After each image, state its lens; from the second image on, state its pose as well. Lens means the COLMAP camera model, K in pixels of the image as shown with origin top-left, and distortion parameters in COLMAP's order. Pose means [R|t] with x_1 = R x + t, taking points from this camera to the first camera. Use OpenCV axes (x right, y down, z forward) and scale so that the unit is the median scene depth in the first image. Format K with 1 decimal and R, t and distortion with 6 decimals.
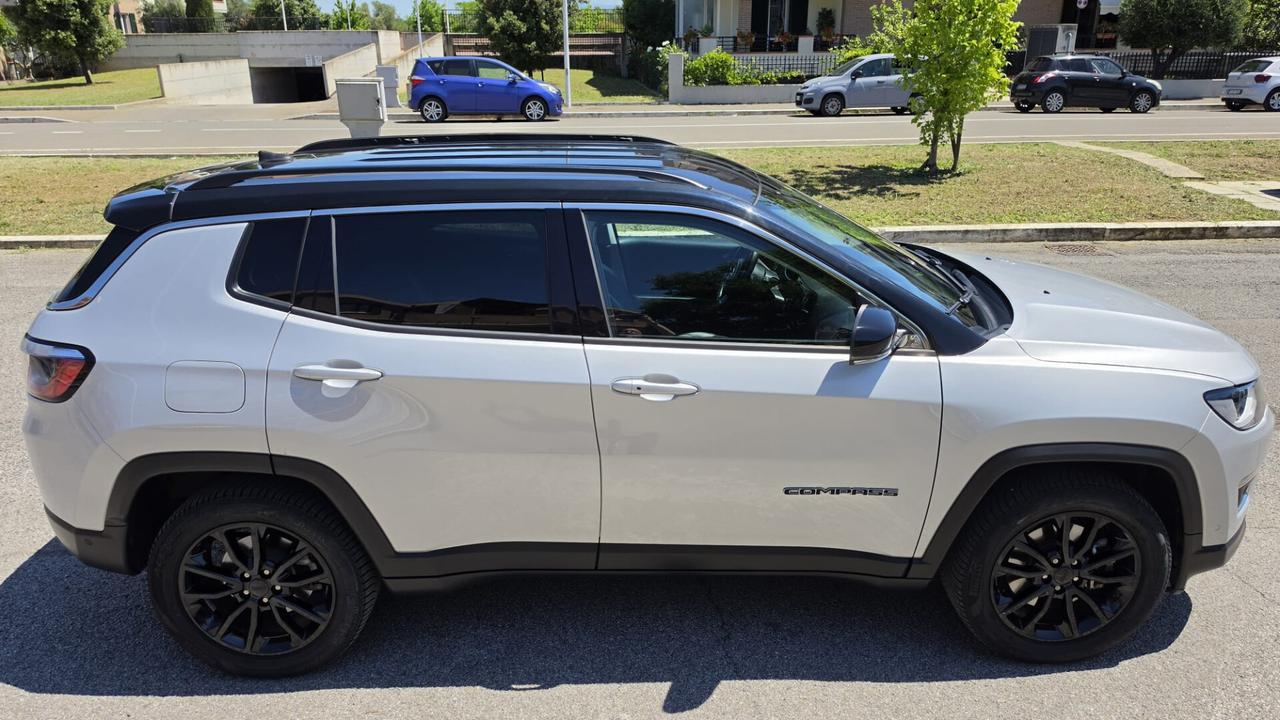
lens RADIAL K [[898.3, 0, 640.0], [0, 898.3, 360.0], [0, 0, 1]] dist [0.004620, -0.002950]
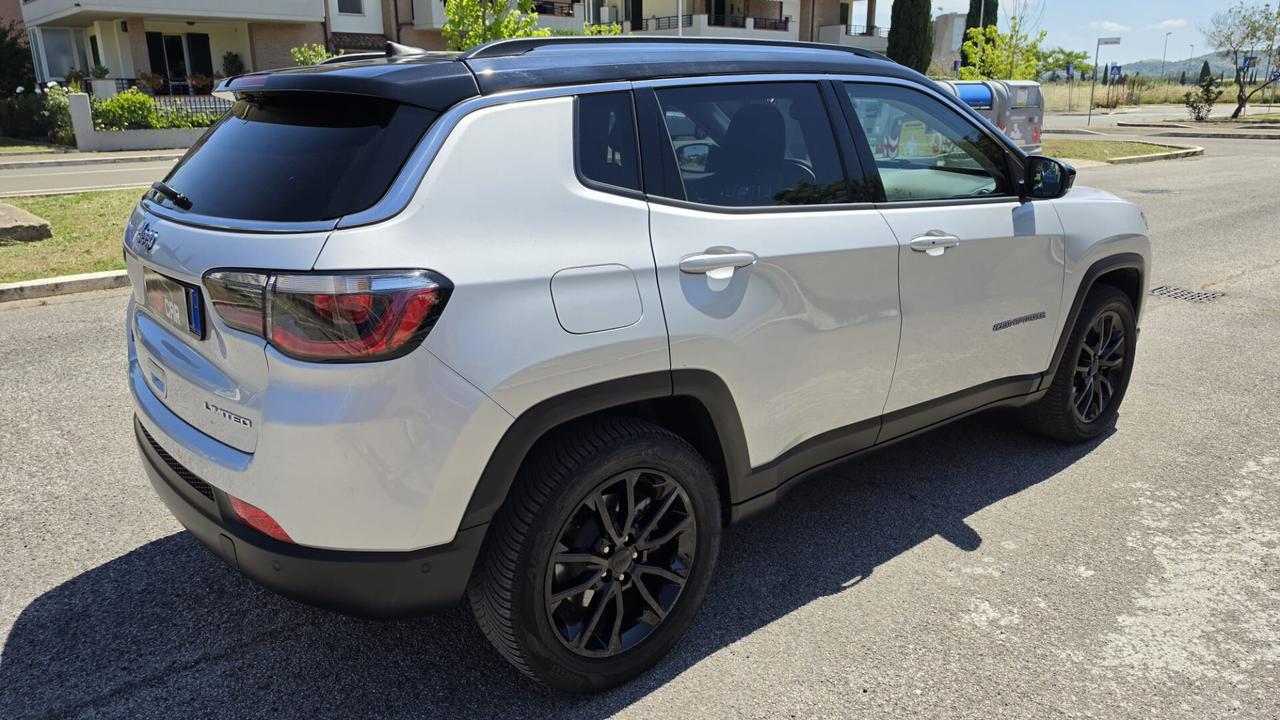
lens RADIAL K [[892.6, 0, 639.9], [0, 892.6, 335.7], [0, 0, 1]] dist [0.021642, -0.026367]
pose [[0.780857, -0.161437, 0.603490, -0.833797], [0.212127, 0.977155, -0.013077, 0.071358], [-0.587591, 0.138228, 0.797264, 0.334247]]
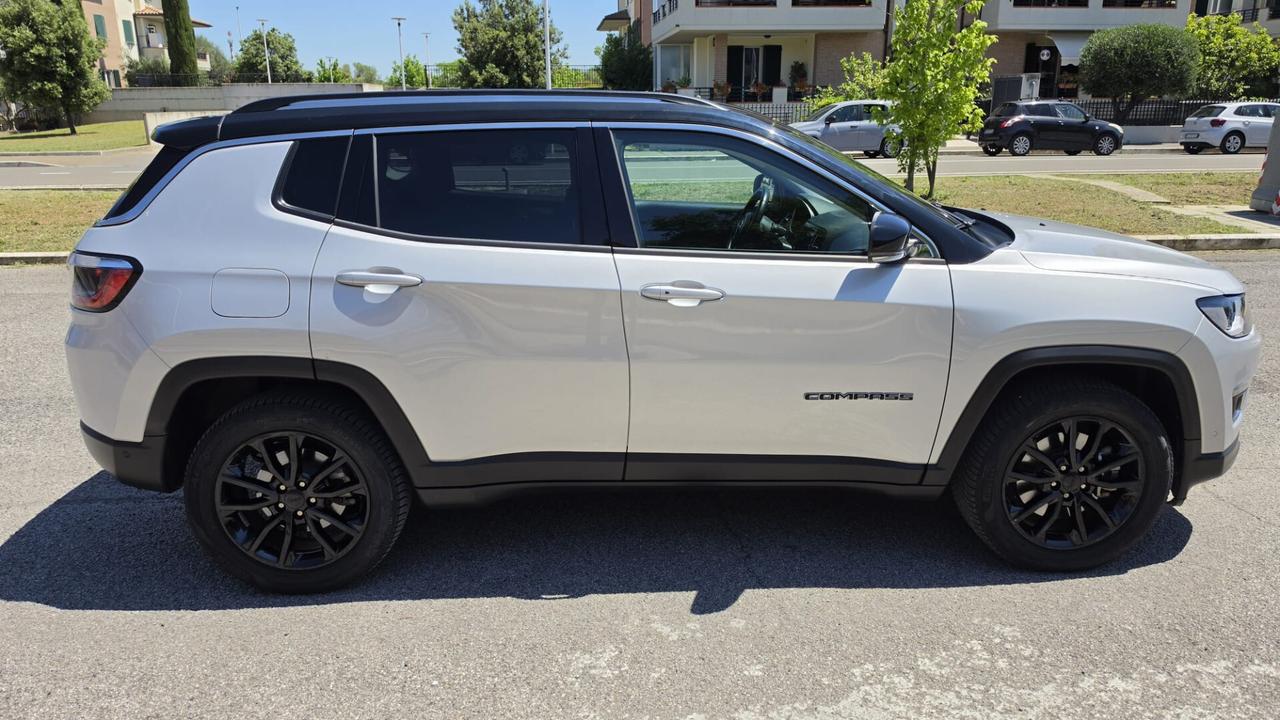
lens RADIAL K [[892.3, 0, 637.7], [0, 892.3, 356.0], [0, 0, 1]] dist [0.023678, -0.024325]
pose [[0.999700, -0.006768, 0.023523, -0.054930], [0.008305, 0.997793, -0.065876, 0.157042], [-0.023025, 0.066052, 0.997551, -0.034277]]
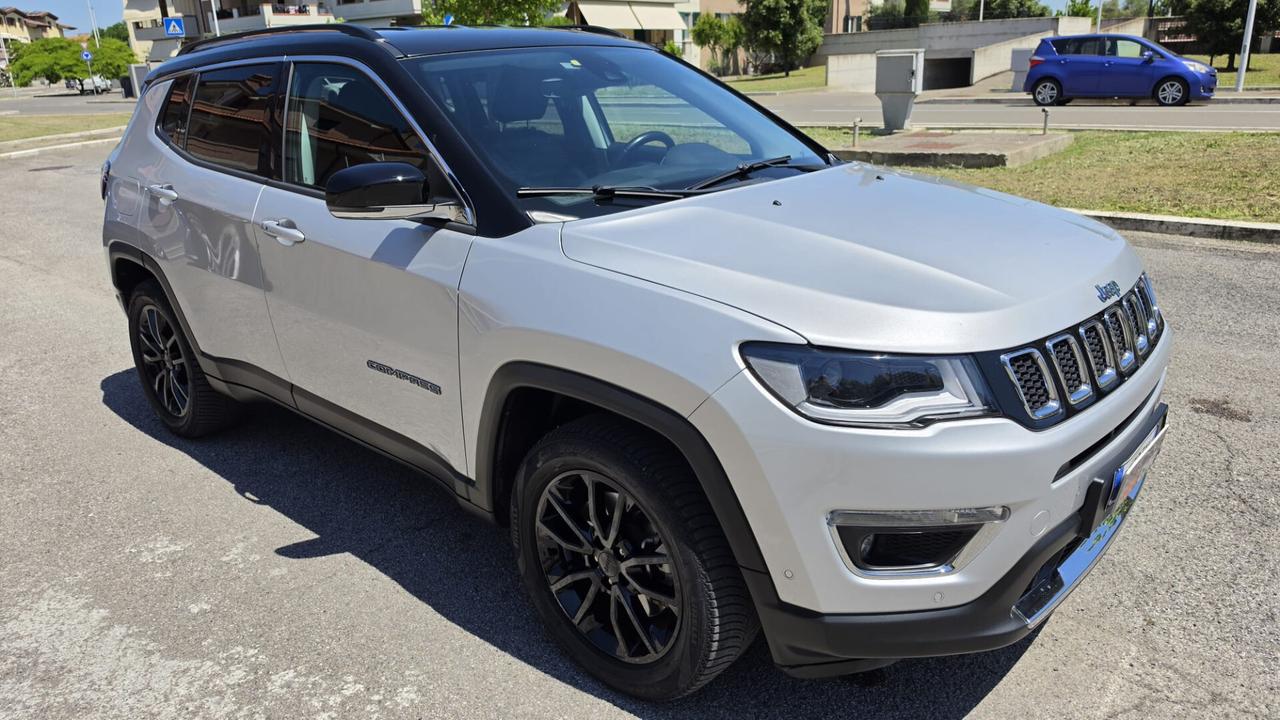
lens RADIAL K [[898.3, 0, 640.0], [0, 898.3, 360.0], [0, 0, 1]] dist [0.004620, -0.002950]
pose [[0.729457, 0.194909, -0.655670, 0.930062], [-0.195583, 0.977957, 0.073120, 0.018218], [0.655469, 0.074900, 0.751499, 0.455055]]
